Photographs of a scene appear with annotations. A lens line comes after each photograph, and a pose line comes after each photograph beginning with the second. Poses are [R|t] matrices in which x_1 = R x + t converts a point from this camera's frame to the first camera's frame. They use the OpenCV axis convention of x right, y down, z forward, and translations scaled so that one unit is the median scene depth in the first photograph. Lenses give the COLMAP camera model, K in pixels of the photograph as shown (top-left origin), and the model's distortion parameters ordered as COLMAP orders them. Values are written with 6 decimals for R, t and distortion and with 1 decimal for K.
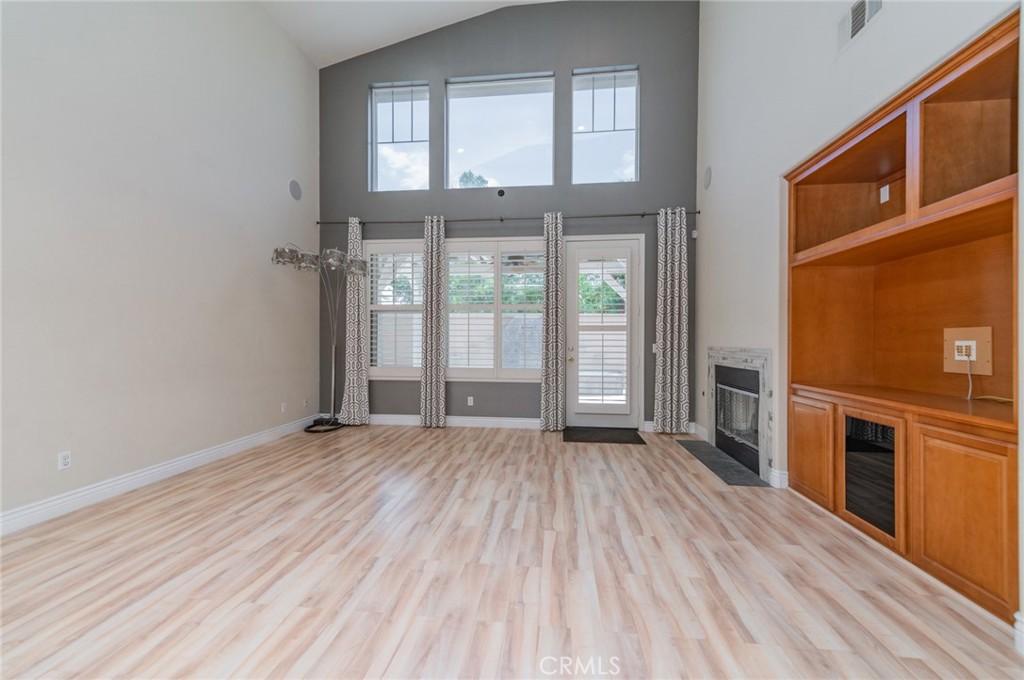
lens RADIAL K [[407.3, 0, 516.9], [0, 407.3, 340.9], [0, 0, 1]] dist [0.009011, -0.000296]
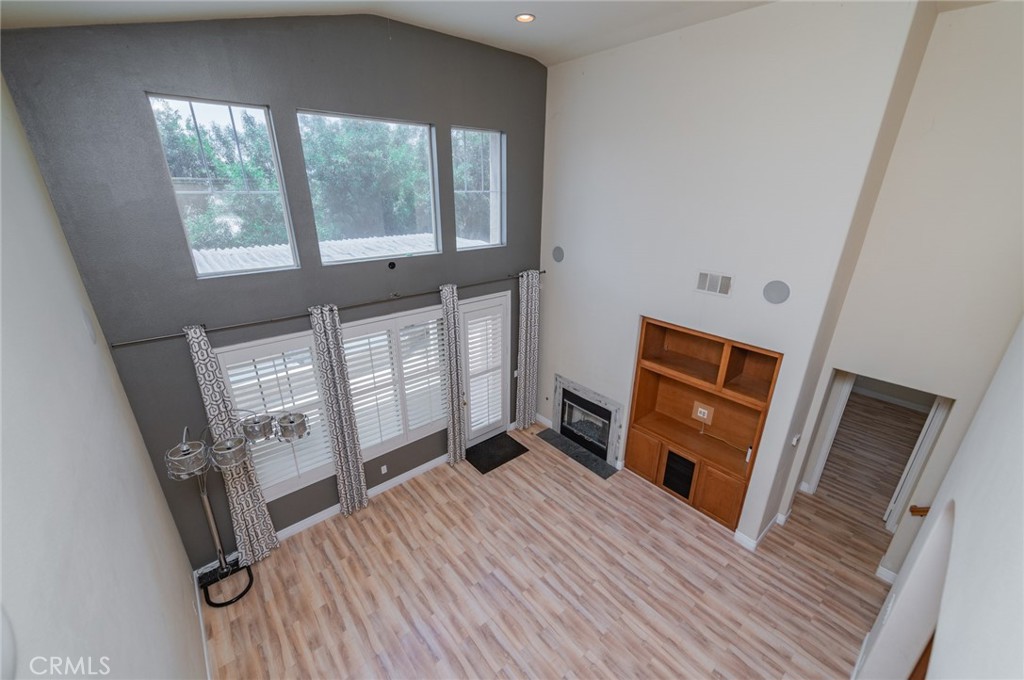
lens RADIAL K [[406.1, 0, 521.5], [0, 406.1, 336.5], [0, 0, 1]] dist [0.011149, -0.000048]
pose [[0.678370, -0.253181, 0.689720, -0.770408], [-0.014503, 0.933954, 0.357099, -0.827051], [-0.734578, -0.252248, 0.629894, 0.268062]]
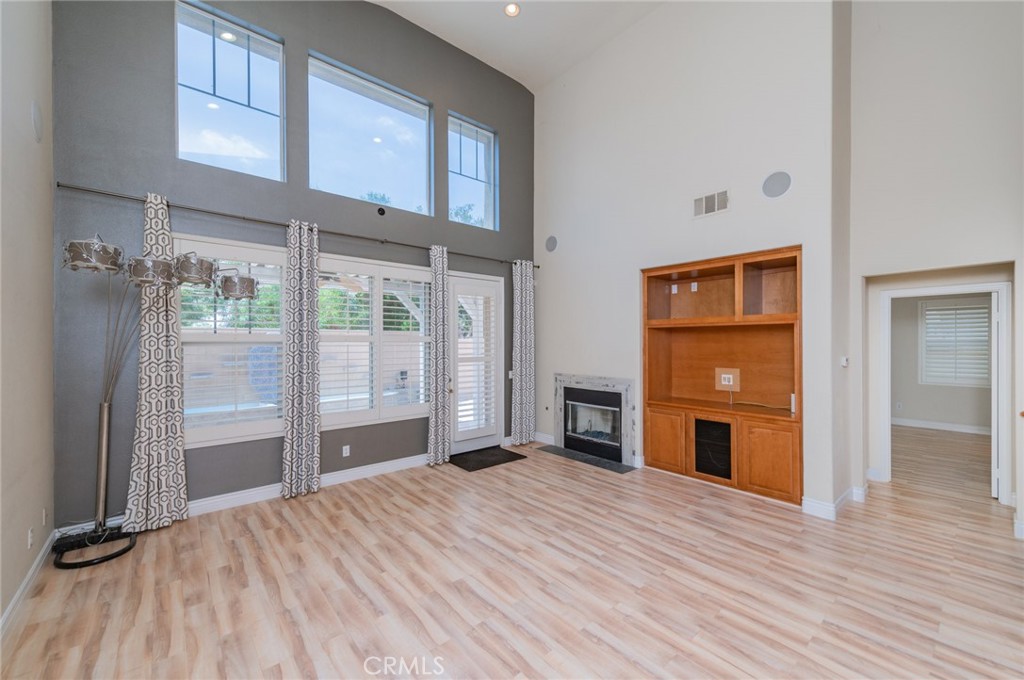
lens RADIAL K [[403.5, 0, 520.7], [0, 403.5, 338.8], [0, 0, 1]] dist [0.009055, -0.000311]
pose [[0.677991, 0.002116, 0.735067, -0.733483], [0.003654, 0.999974, -0.006249, -0.114743], [-0.735061, 0.006922, 0.677965, 0.263923]]
